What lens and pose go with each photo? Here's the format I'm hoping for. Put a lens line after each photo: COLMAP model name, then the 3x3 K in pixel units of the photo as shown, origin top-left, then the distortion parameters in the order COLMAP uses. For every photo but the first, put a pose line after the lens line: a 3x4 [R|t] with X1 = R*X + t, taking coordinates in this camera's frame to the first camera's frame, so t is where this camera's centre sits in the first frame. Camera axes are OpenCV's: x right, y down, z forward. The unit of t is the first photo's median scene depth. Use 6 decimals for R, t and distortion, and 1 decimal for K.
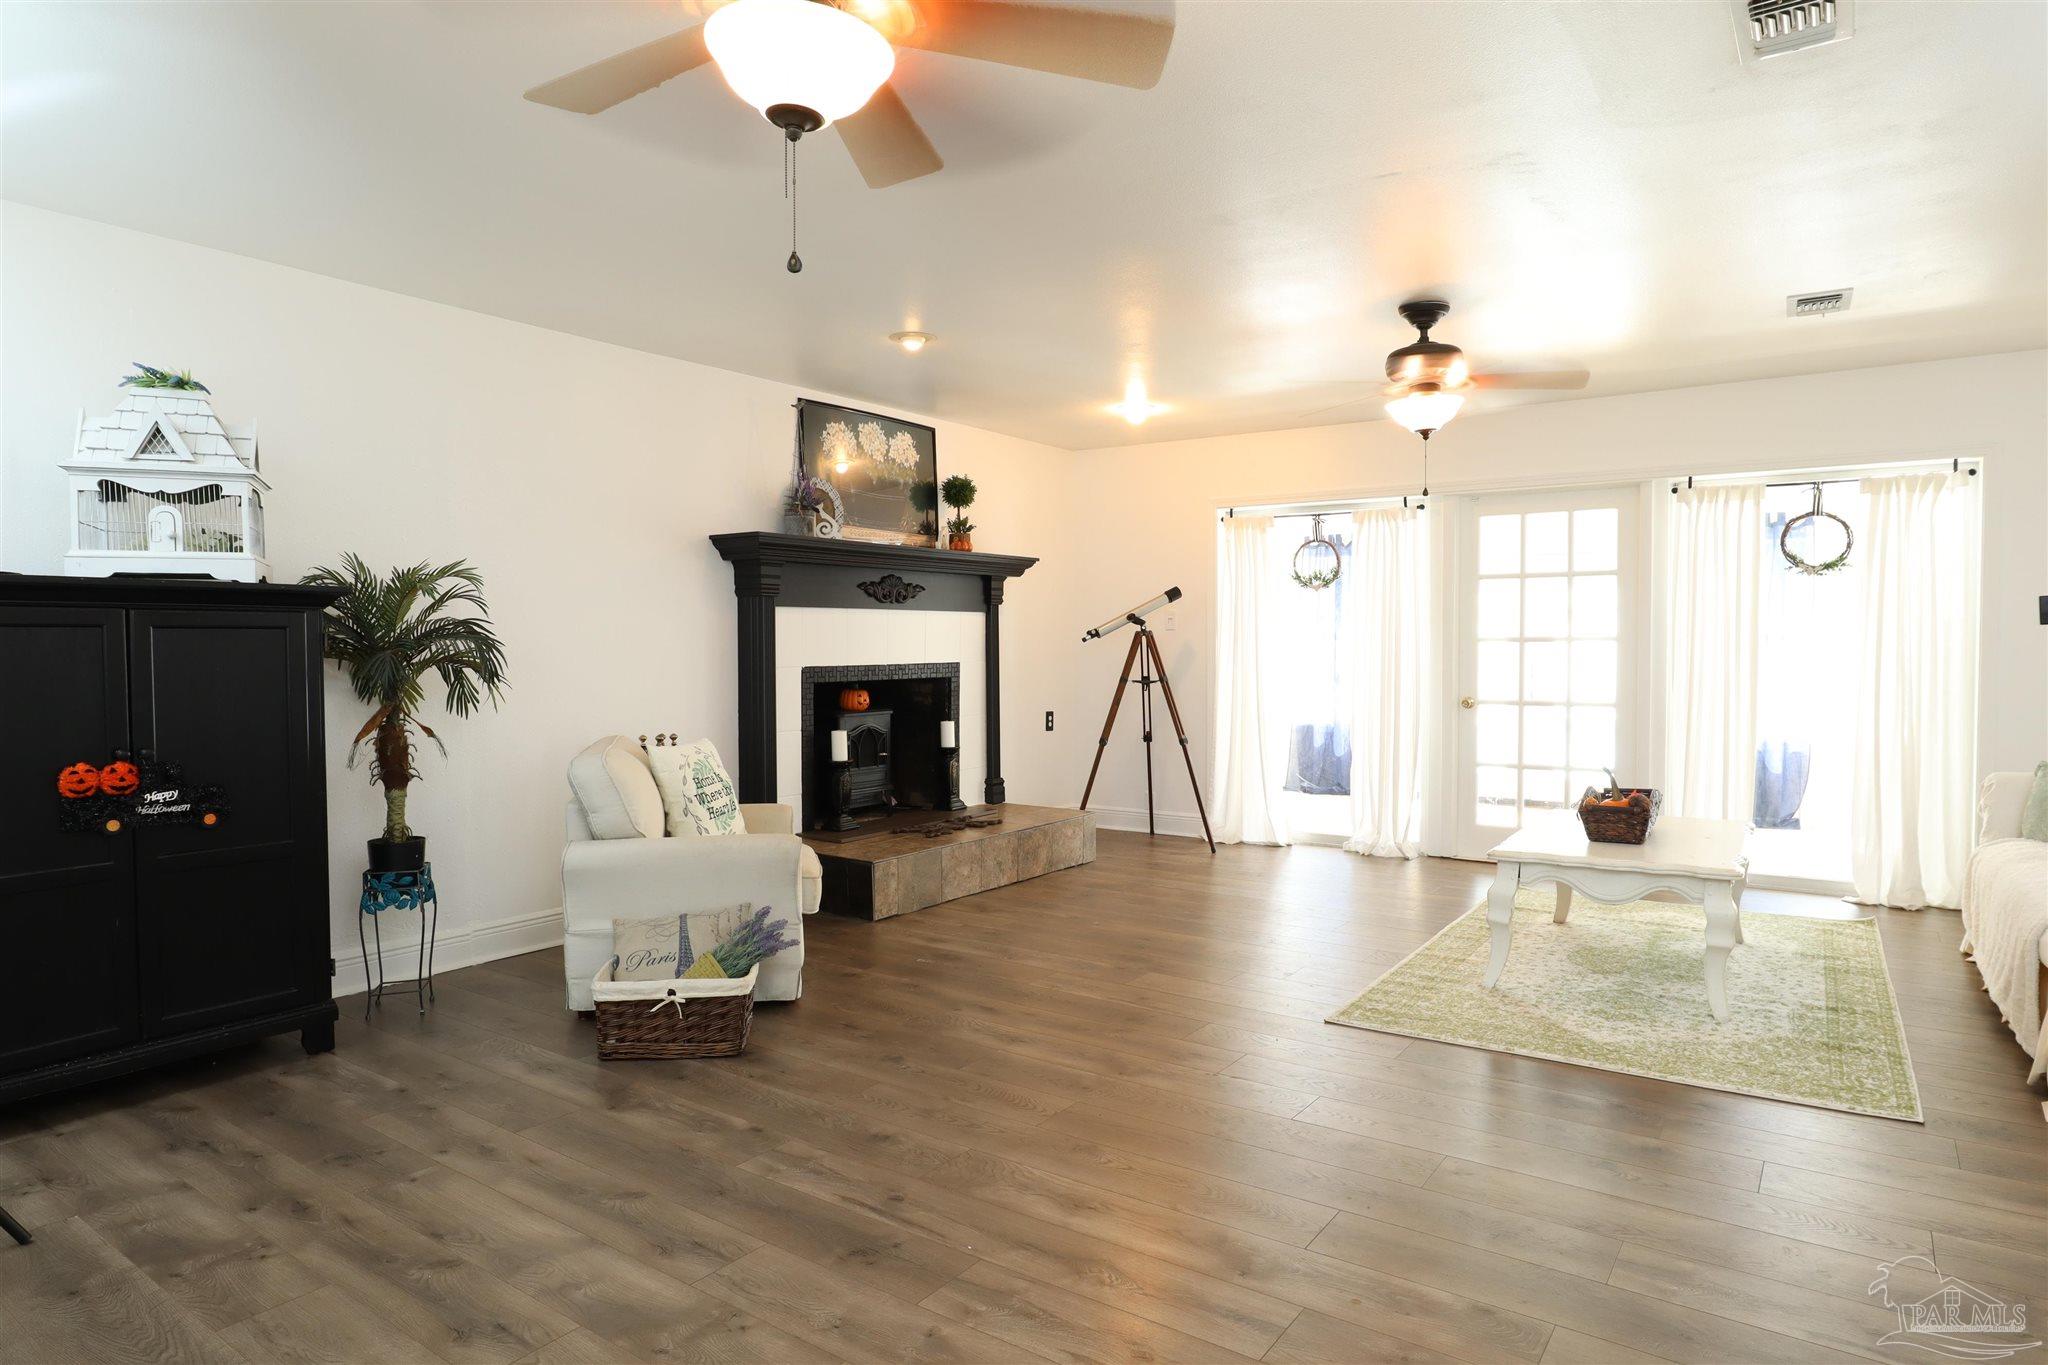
lens RADIAL K [[1189.1, 0, 1017.9], [0, 1189.1, 681.4], [0, 0, 1]] dist [-0.018610, 0.000475]
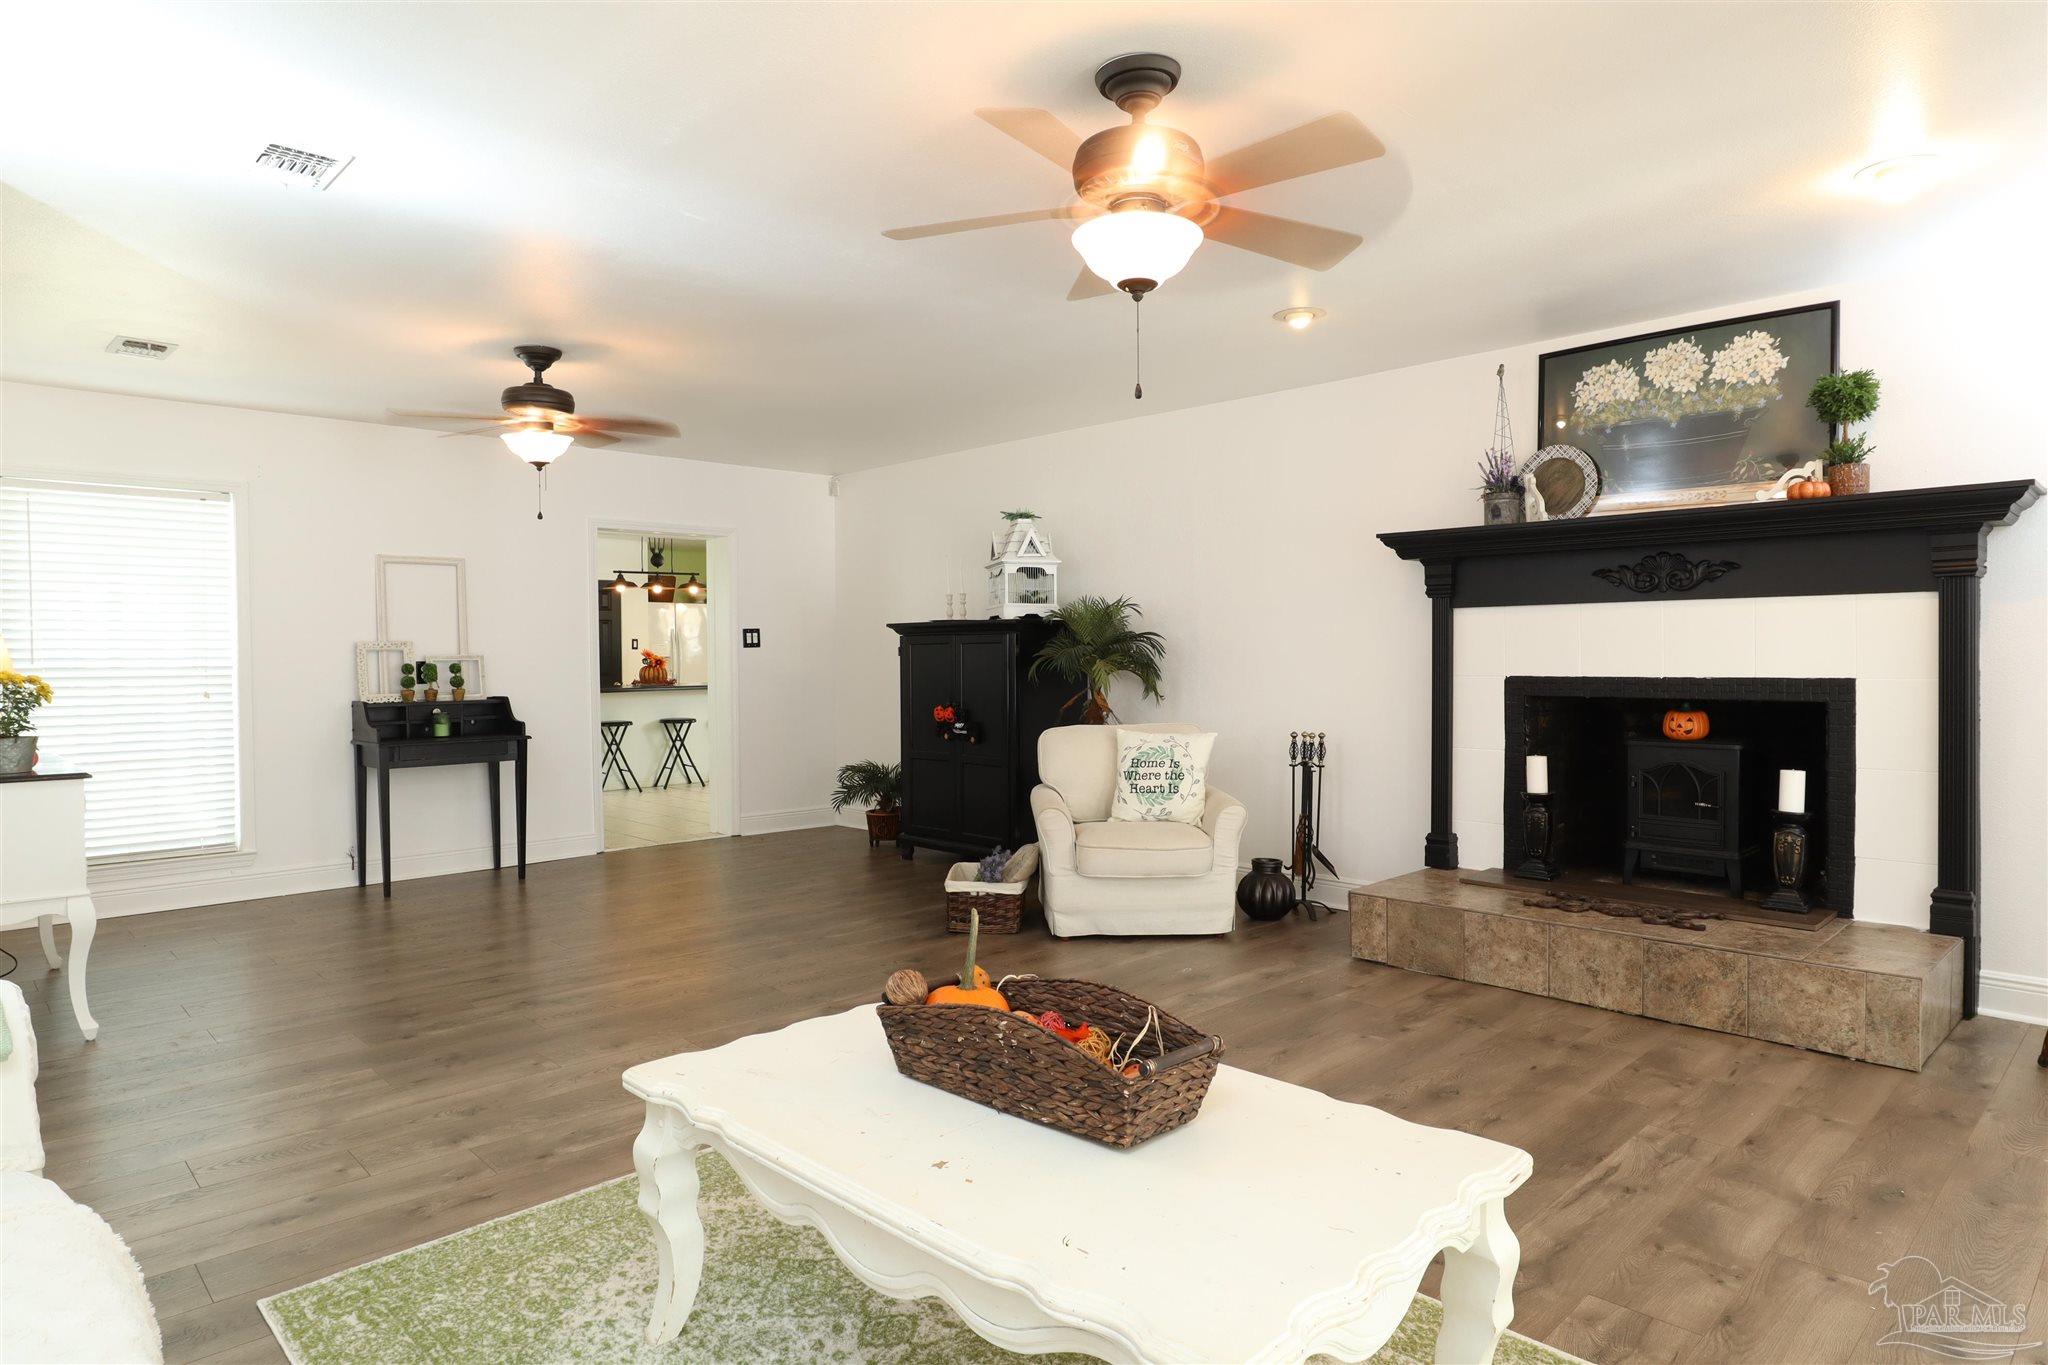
lens RADIAL K [[1189.1, 0, 1019.2], [0, 1189.1, 679.0], [0, 0, 1]] dist [-0.018610, 0.000475]
pose [[-0.176305, 0.032558, -0.983797, 0.749797], [-0.019450, 0.999142, 0.036552, -0.035828], [0.984143, 0.025579, -0.175521, 0.837447]]
